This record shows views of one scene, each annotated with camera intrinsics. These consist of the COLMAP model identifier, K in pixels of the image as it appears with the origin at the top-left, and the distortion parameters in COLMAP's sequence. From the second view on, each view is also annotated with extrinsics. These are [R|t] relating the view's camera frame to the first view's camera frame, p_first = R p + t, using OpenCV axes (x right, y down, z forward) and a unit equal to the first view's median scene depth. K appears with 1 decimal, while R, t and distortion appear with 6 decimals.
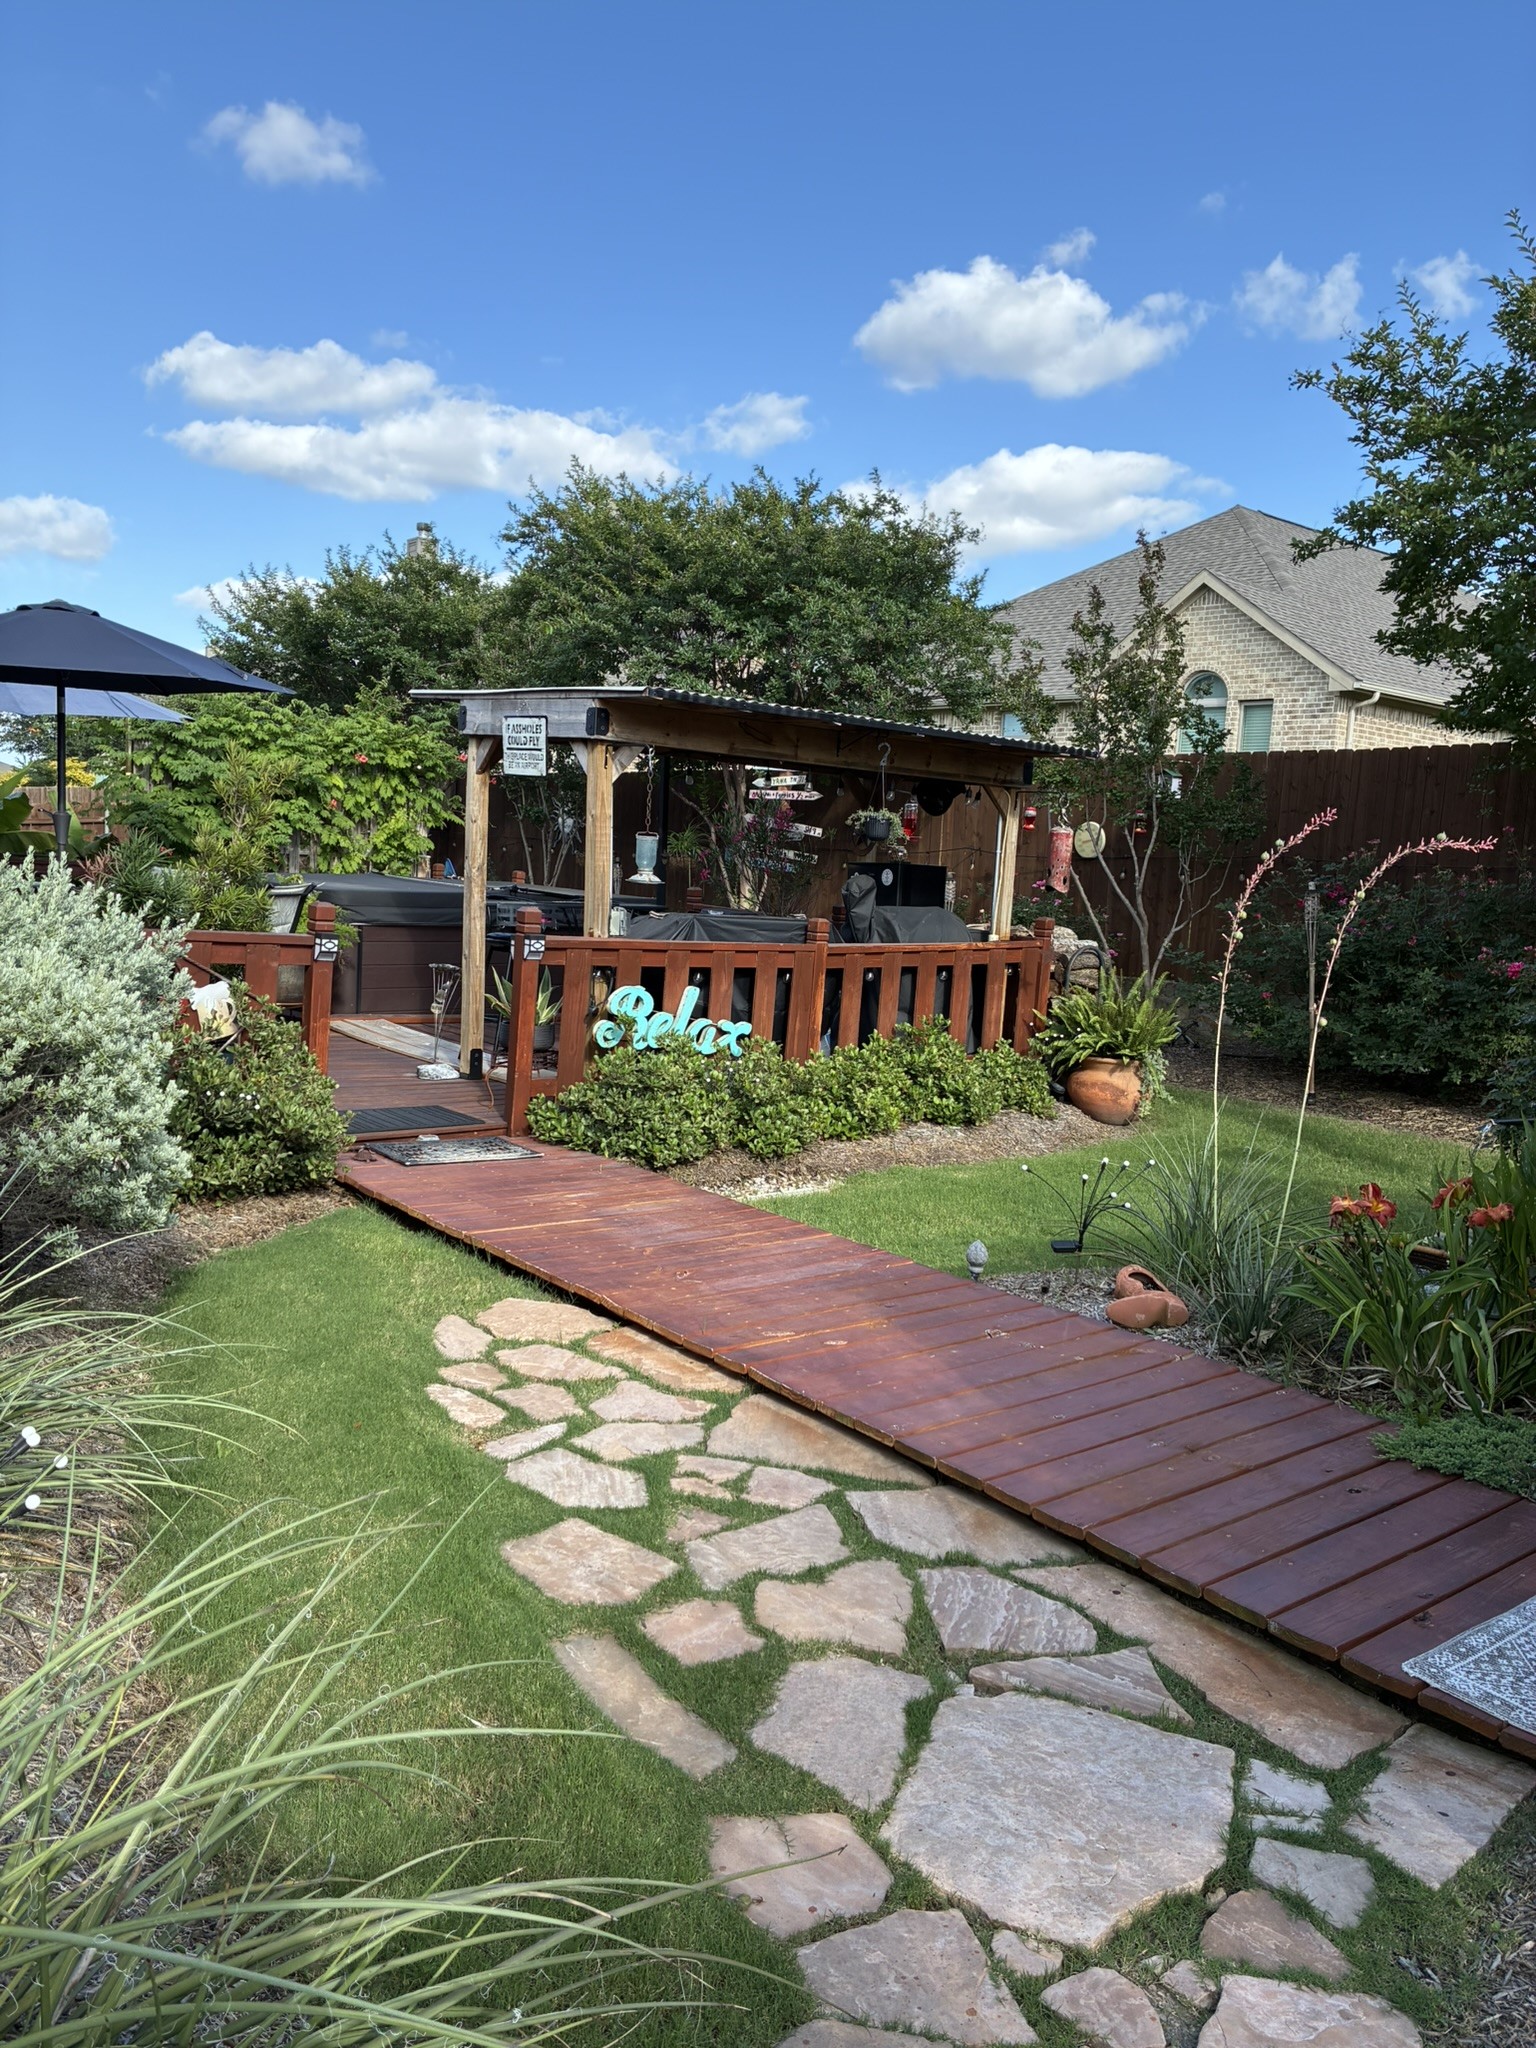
lens RADIAL K [[1558.1, 0, 769.5], [0, 1558.1, 1017.2], [0, 0, 1]] dist [0.036685, -0.033839]
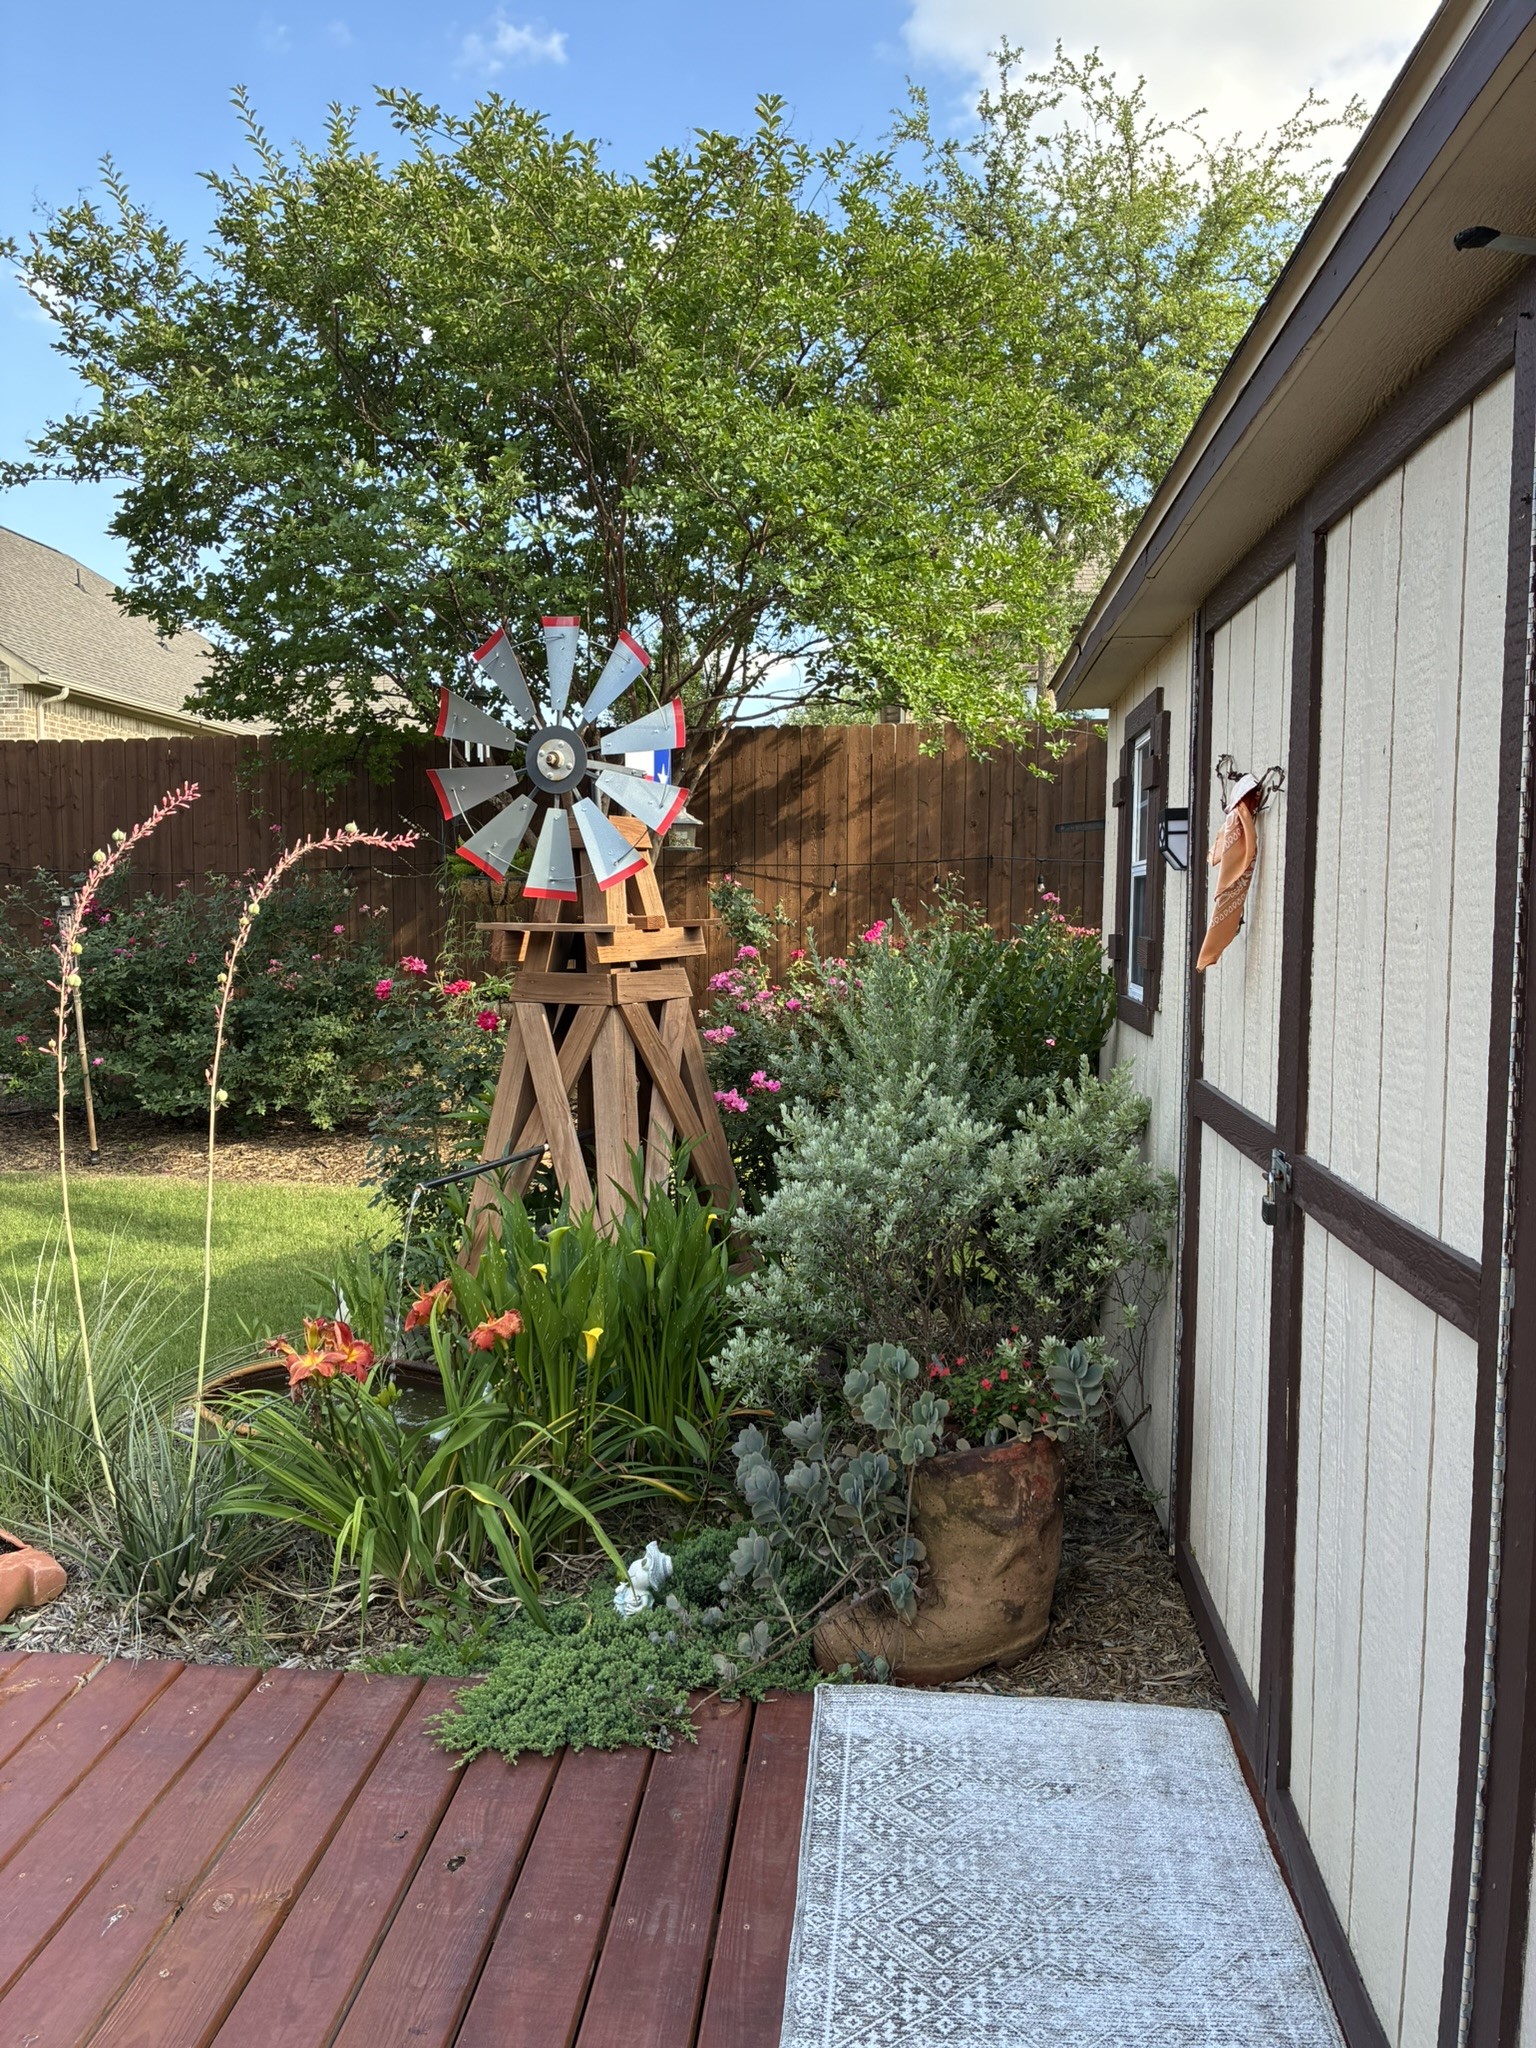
lens RADIAL K [[1558.1, 0, 755.4], [0, 1558.1, 1015.6], [0, 0, 1]] dist [0.036685, -0.033839]
pose [[0.705129, -0.103828, 0.701437, 0.023775], [0.109373, 0.993309, 0.037082, -0.018216], [-0.700593, 0.050571, 0.711767, 0.199698]]
